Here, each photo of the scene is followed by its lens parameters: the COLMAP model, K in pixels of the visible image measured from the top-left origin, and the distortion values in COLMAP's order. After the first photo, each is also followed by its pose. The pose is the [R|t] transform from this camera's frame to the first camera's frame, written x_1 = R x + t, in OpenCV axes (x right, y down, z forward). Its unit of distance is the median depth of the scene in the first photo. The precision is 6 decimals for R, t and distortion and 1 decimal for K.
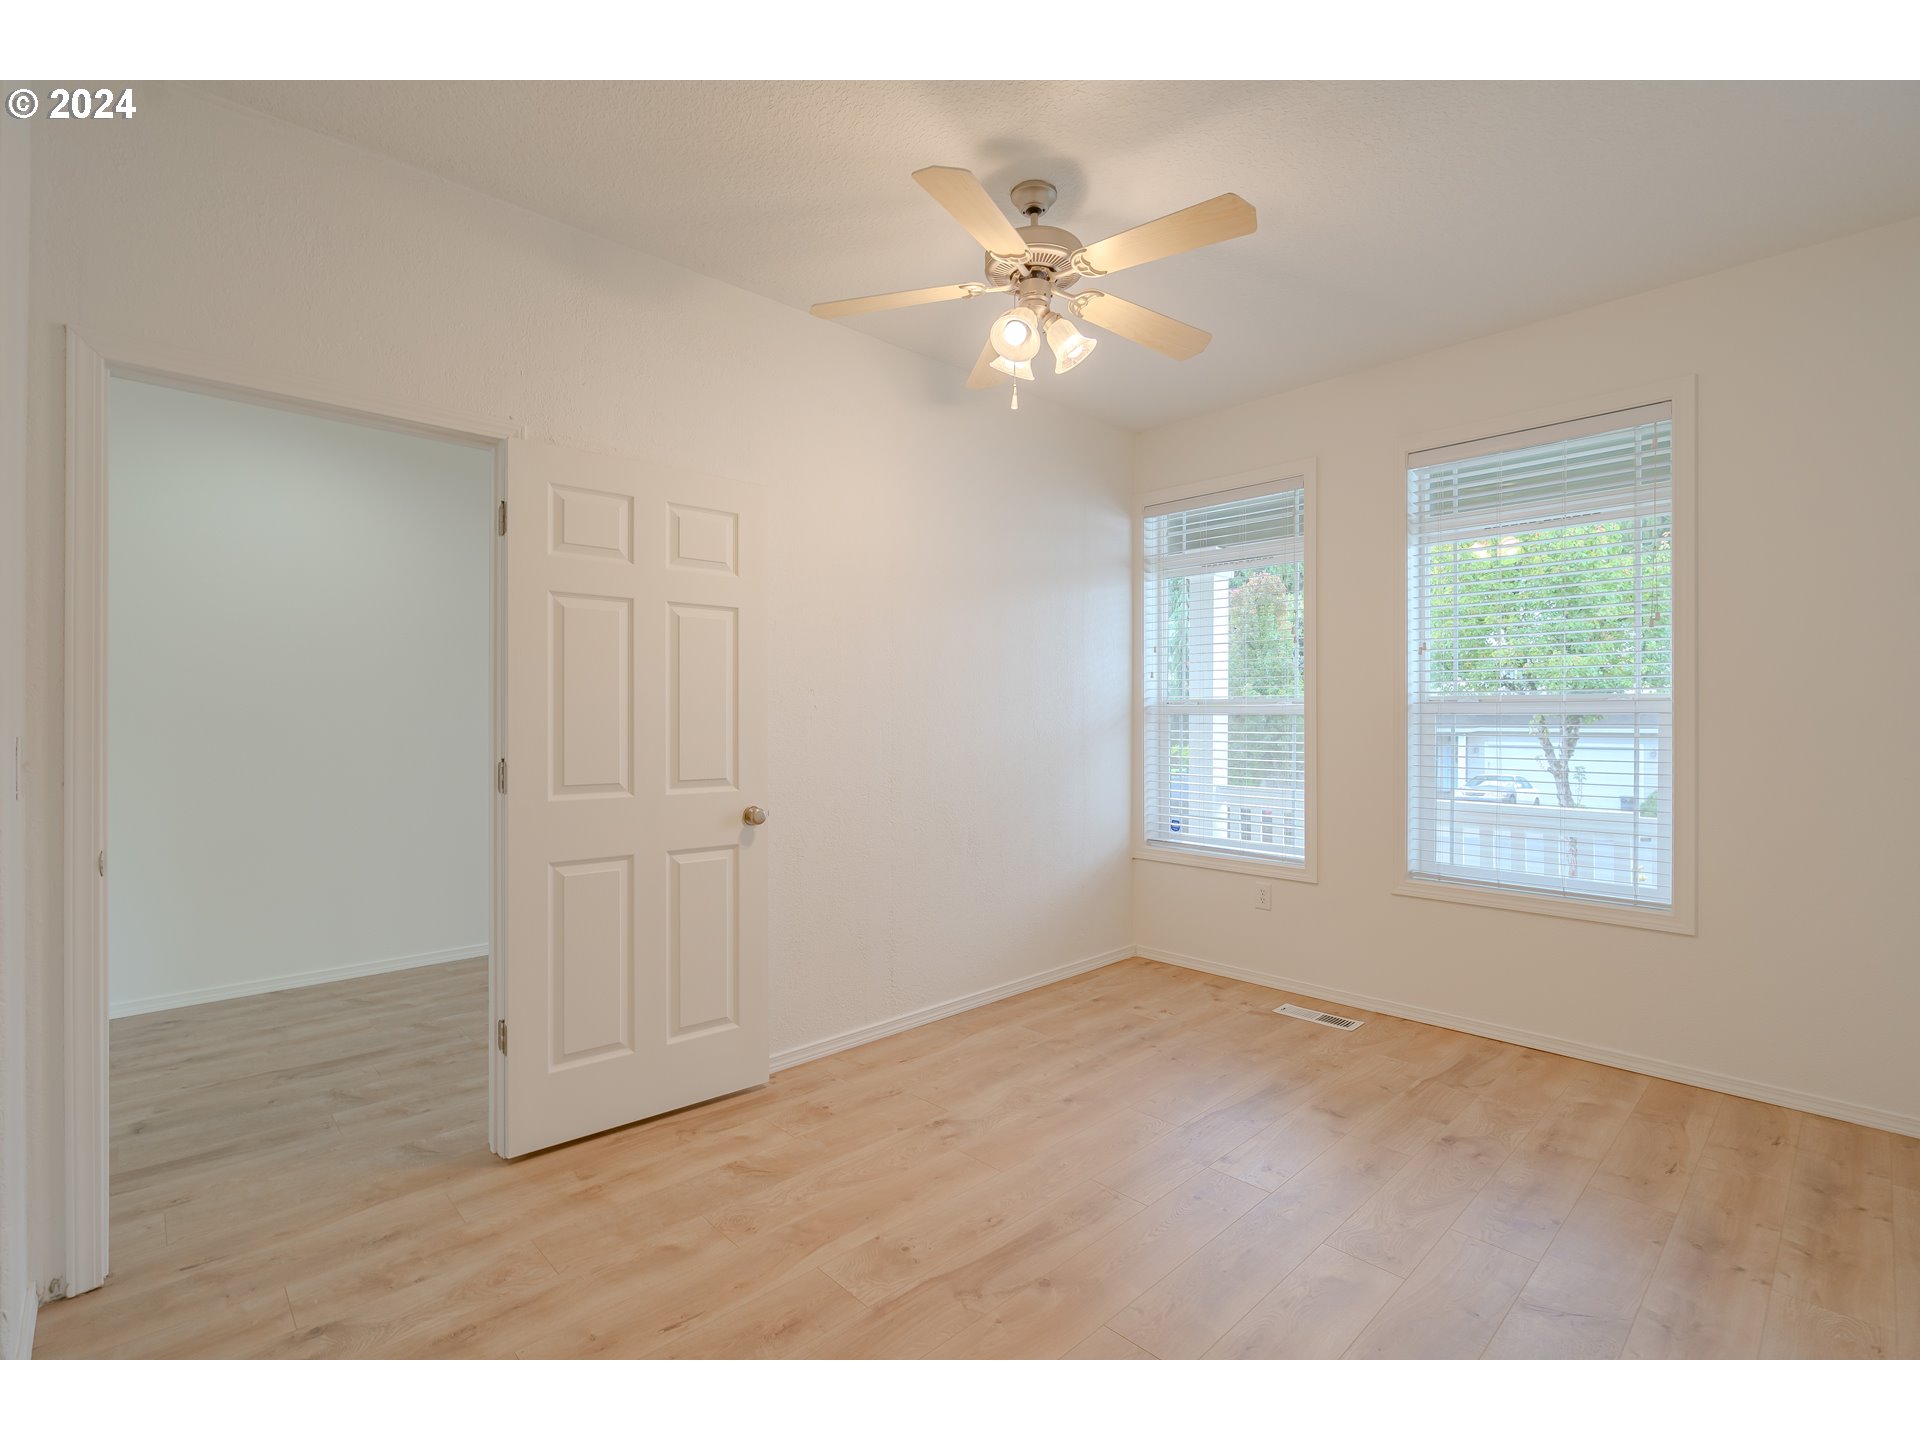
lens RADIAL K [[920.7, 0, 960.0], [0, 920.7, 720.0], [0, 0, 1]] dist [0.001319, 0.000310]
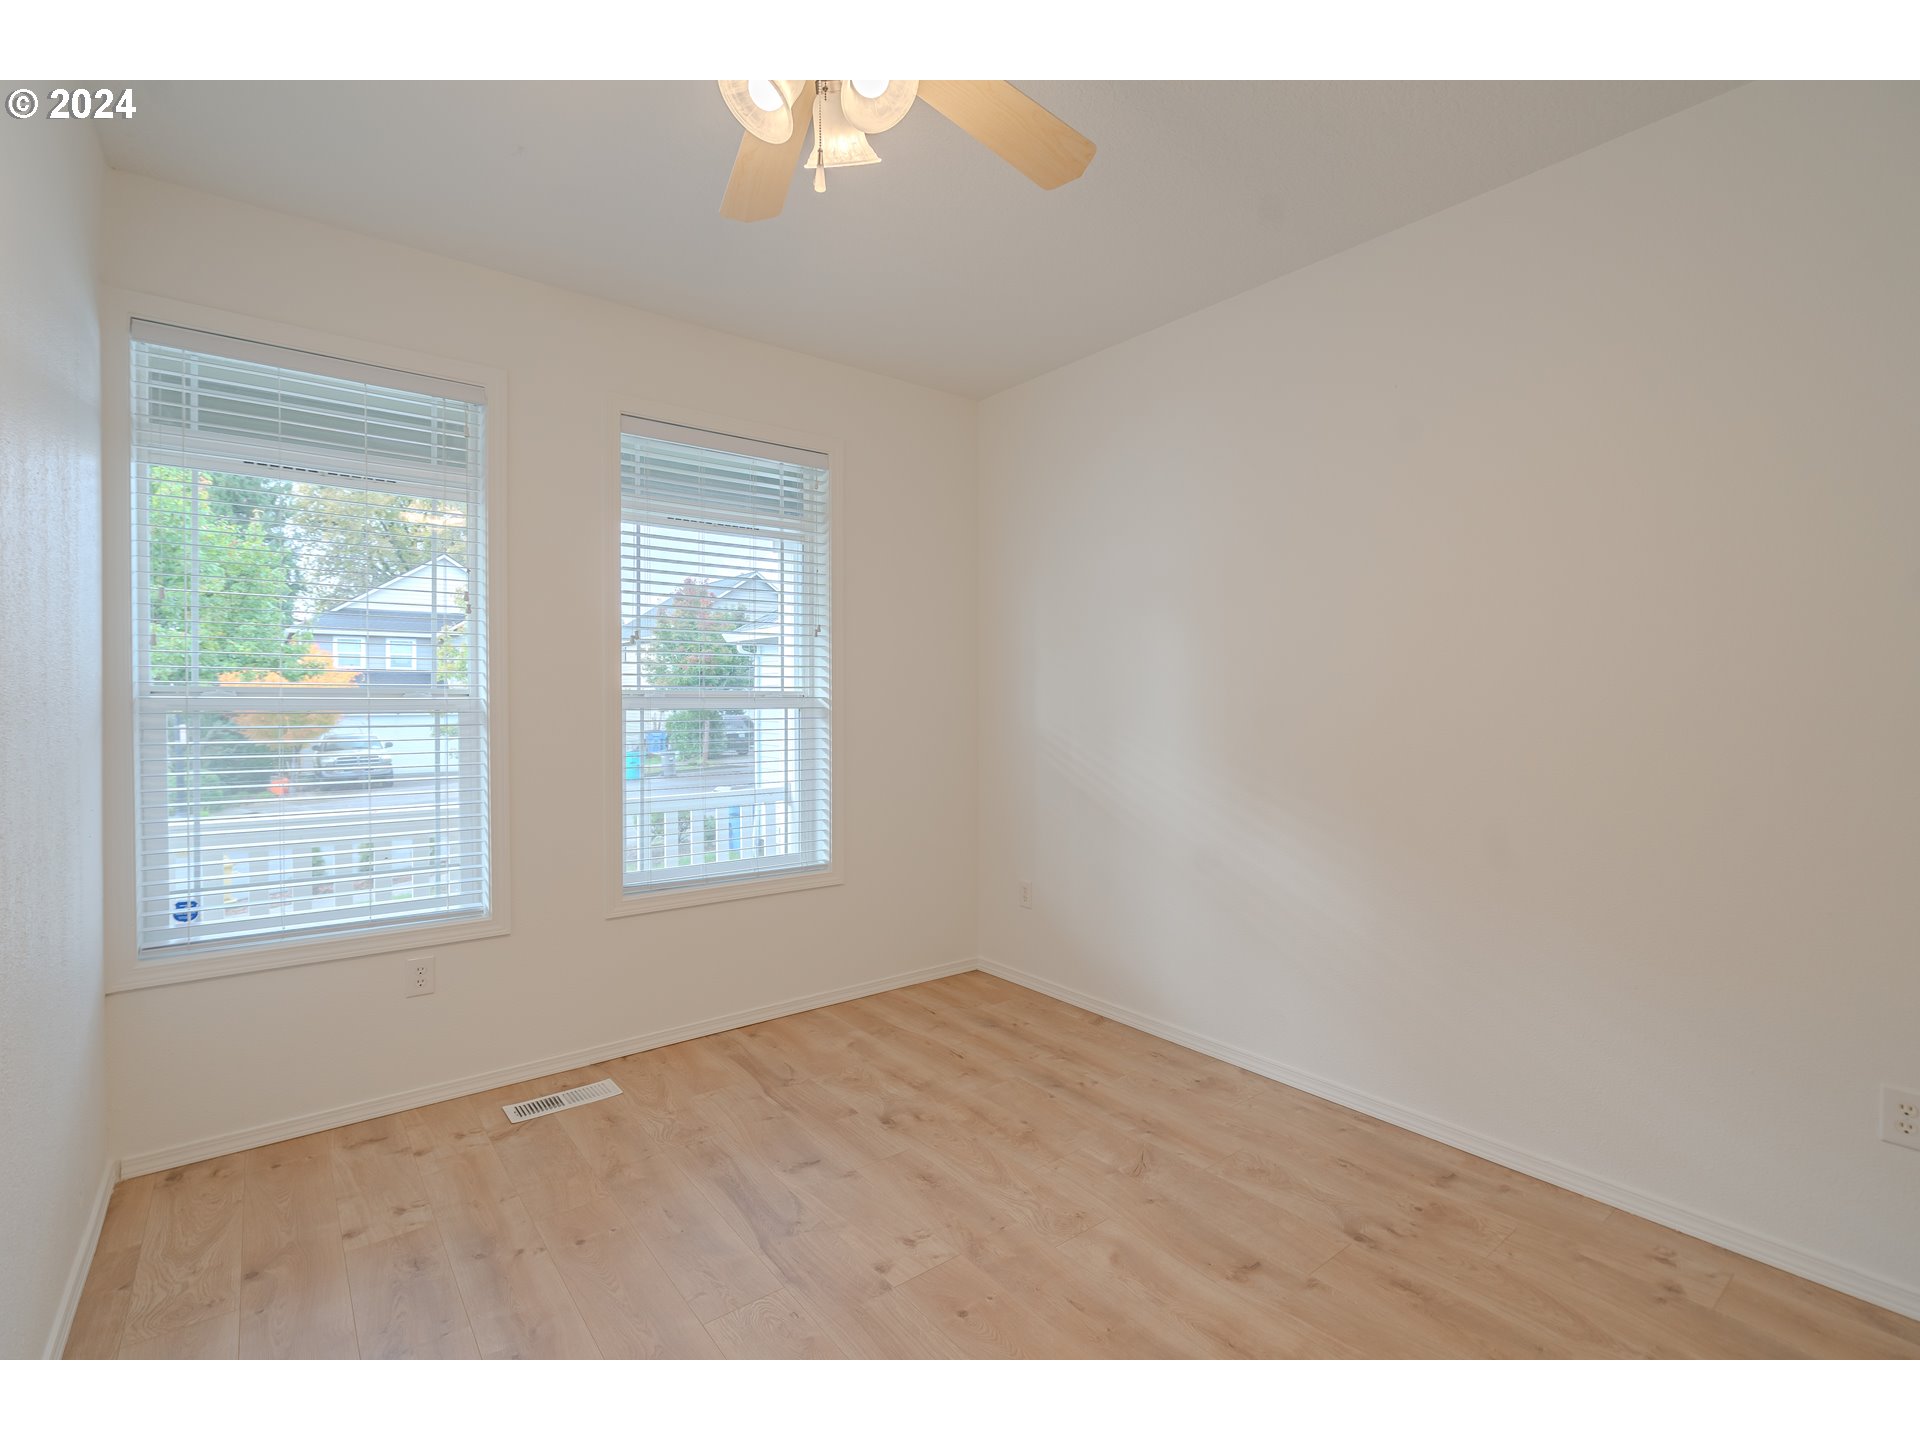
lens RADIAL K [[887.9, 0, 960.6], [0, 887.9, 725.8], [0, 0, 1]] dist [0.000387, 0.000212]
pose [[0.068662, -0.027811, 0.997252, -0.369568], [0.001961, 0.999613, 0.027742, -0.016700], [-0.997638, 0.000051, 0.068690, 0.686003]]
